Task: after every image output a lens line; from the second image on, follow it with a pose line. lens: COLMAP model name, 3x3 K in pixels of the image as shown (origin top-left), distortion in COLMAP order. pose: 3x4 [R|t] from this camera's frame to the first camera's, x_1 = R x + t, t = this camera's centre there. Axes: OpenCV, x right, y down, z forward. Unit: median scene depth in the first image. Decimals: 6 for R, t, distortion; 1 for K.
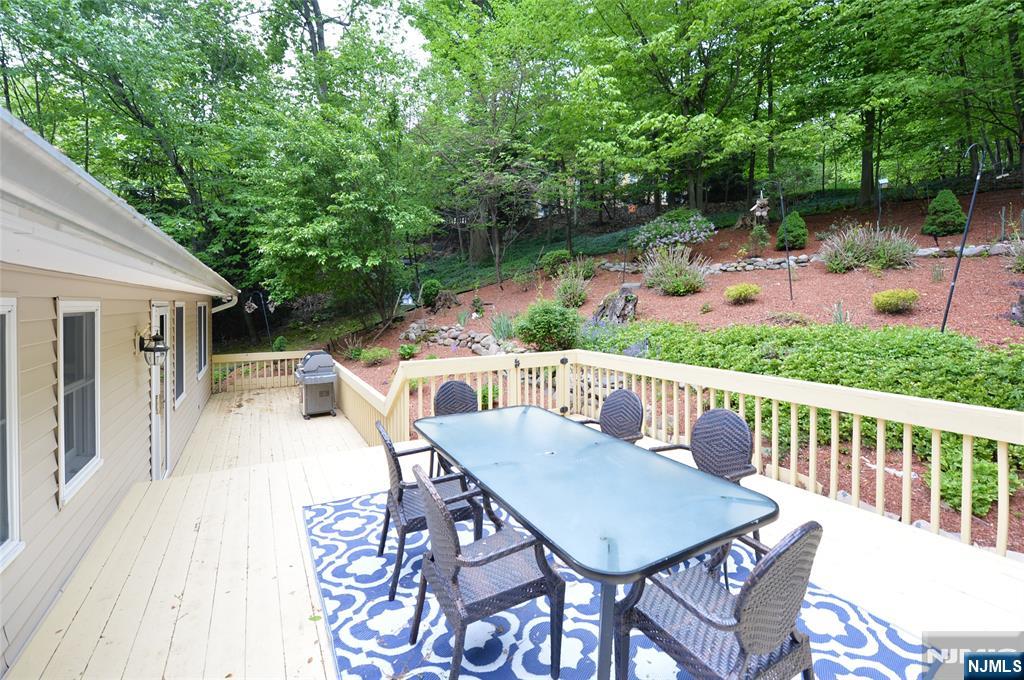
lens RADIAL K [[427.8, 0, 513.8], [0, 427.8, 310.7], [0, 0, 1]] dist [-0.001531, -0.000556]
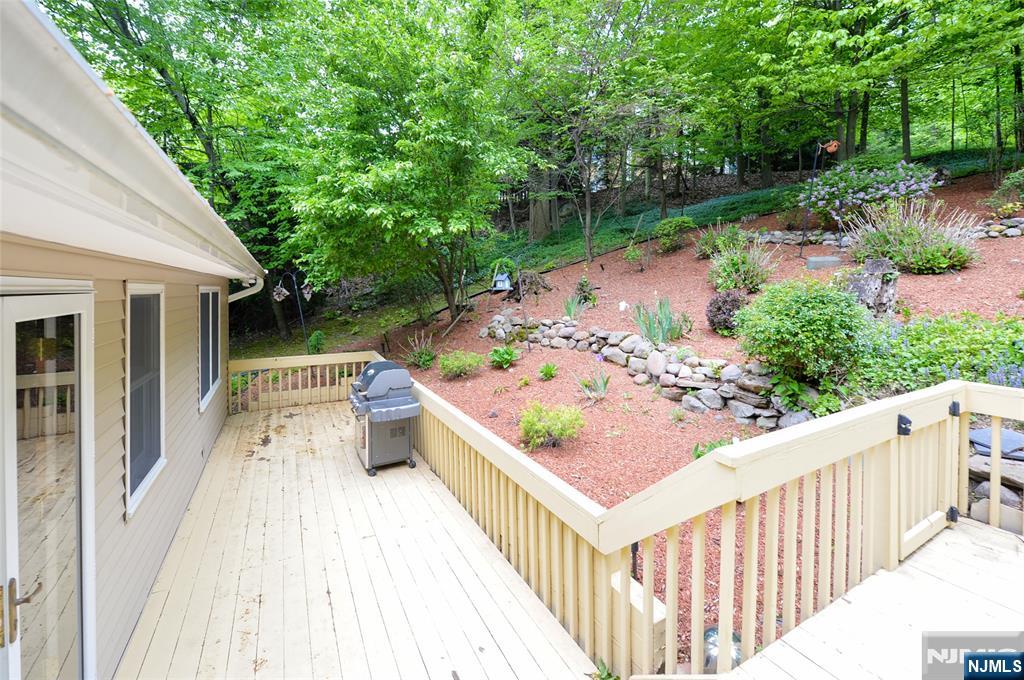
lens RADIAL K [[415.4, 0, 508.9], [0, 415.4, 292.1], [0, 0, 1]] dist [-0.001189, -0.000167]
pose [[0.999100, -0.003267, -0.042293, -0.205789], [0.002860, 0.999949, -0.009685, -0.003079], [0.042322, 0.009555, 0.999058, 0.322225]]
